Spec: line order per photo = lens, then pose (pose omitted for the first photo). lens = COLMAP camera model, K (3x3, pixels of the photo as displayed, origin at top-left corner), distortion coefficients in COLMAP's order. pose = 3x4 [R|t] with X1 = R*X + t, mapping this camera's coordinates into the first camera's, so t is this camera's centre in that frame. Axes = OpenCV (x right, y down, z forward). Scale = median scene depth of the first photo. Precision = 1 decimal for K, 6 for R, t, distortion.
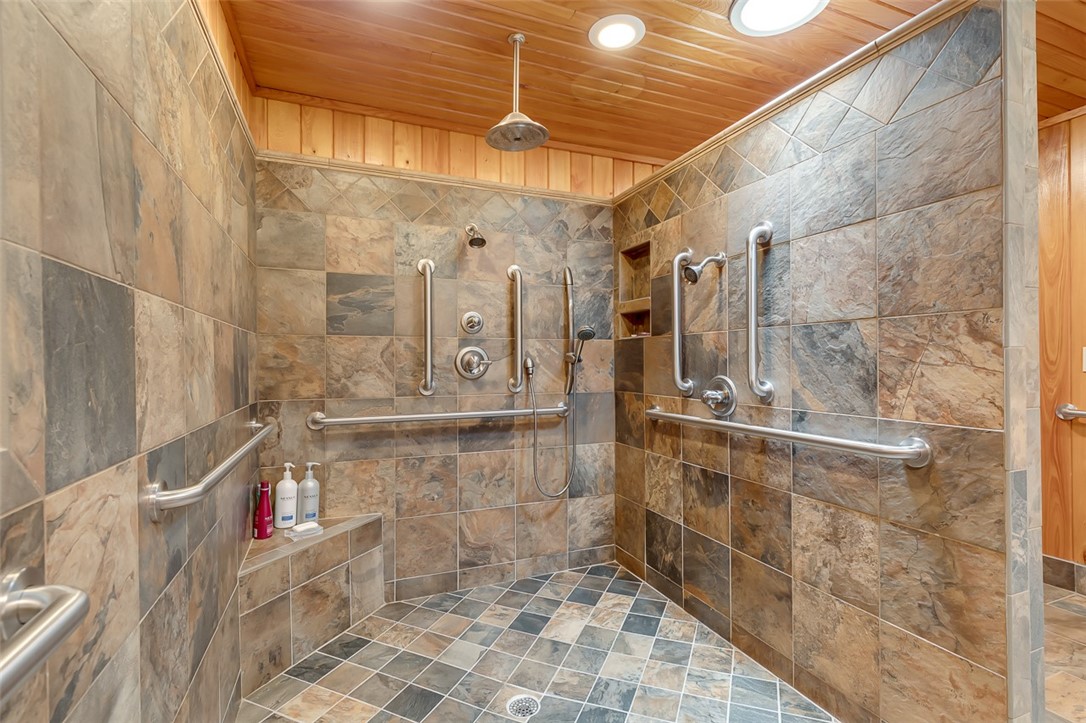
lens RADIAL K [[489.2, 0, 541.8], [0, 489.2, 361.3], [0, 0, 1]] dist [0.005778, -0.000122]
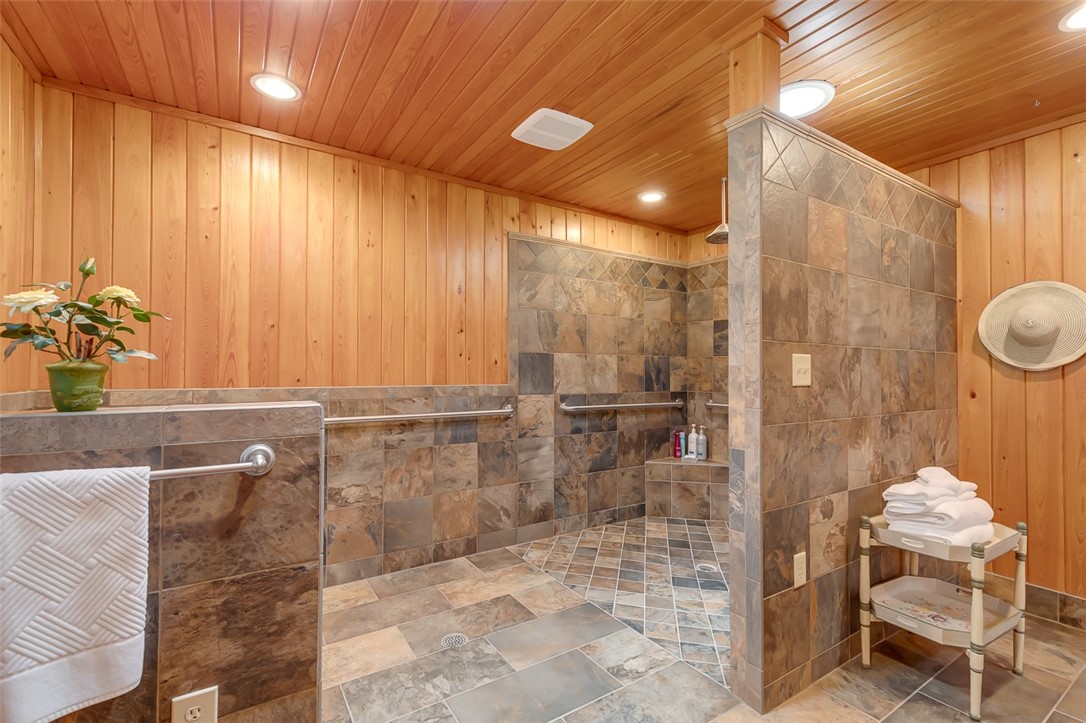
lens RADIAL K [[489.2, 0, 542.7], [0, 489.2, 364.1], [0, 0, 1]] dist [0.005778, -0.000122]
pose [[0.173677, -0.005485, -0.984787, 1.279095], [-0.004002, 0.999972, -0.006276, -0.012447], [0.984795, 0.005031, 0.173650, 0.089849]]
